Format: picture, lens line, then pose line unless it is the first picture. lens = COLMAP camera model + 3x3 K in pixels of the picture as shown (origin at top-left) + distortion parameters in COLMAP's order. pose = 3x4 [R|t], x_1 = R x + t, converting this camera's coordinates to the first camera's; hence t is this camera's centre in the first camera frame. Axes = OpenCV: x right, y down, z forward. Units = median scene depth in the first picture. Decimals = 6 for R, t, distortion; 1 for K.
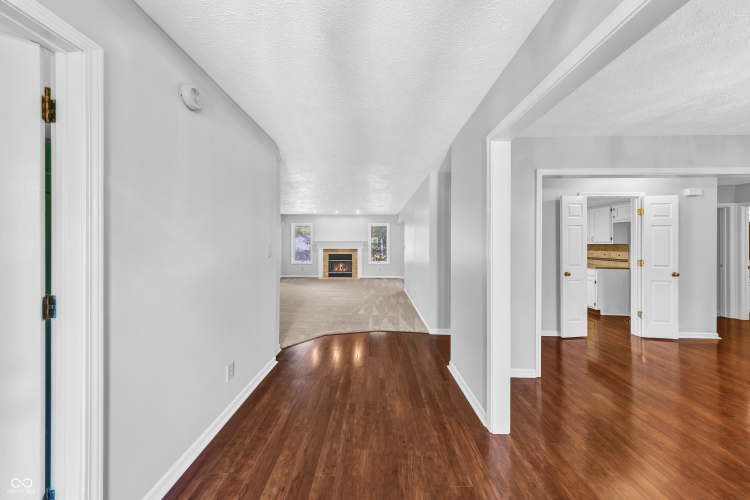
lens RADIAL K [[227.8, 0, 372.4], [0, 227.8, 243.6], [0, 0, 1]] dist [-0.000202, -0.000069]
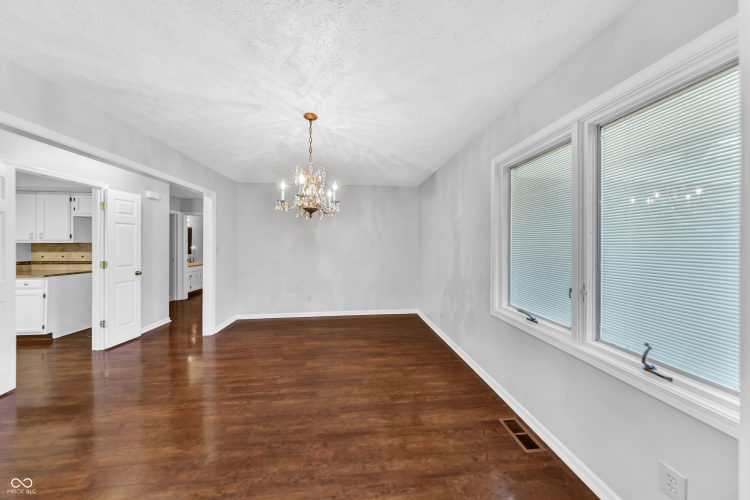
lens RADIAL K [[227.8, 0, 372.4], [0, 227.8, 243.6], [0, 0, 1]] dist [-0.000202, -0.000069]
pose [[-0.136051, -0.002898, 0.990698, 0.125391], [-0.002189, 0.999994, 0.002625, 0.000214], [-0.990699, -0.001811, -0.136057, 0.071729]]
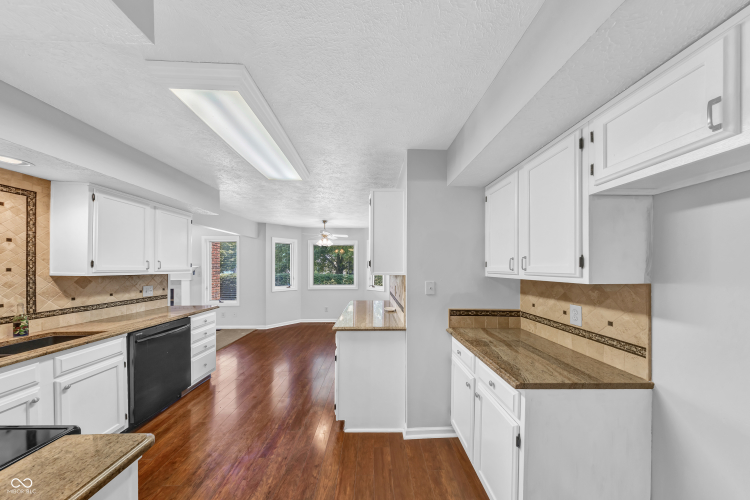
lens RADIAL K [[224.7, 0, 376.6], [0, 224.7, 267.0], [0, 0, 1]] dist [-0.000067, -0.000012]
pose [[0.998833, -0.001730, 0.048257, 0.810867], [0.001748, 0.999998, -0.000327, -0.015999], [-0.048256, 0.000411, 0.998835, 0.763367]]
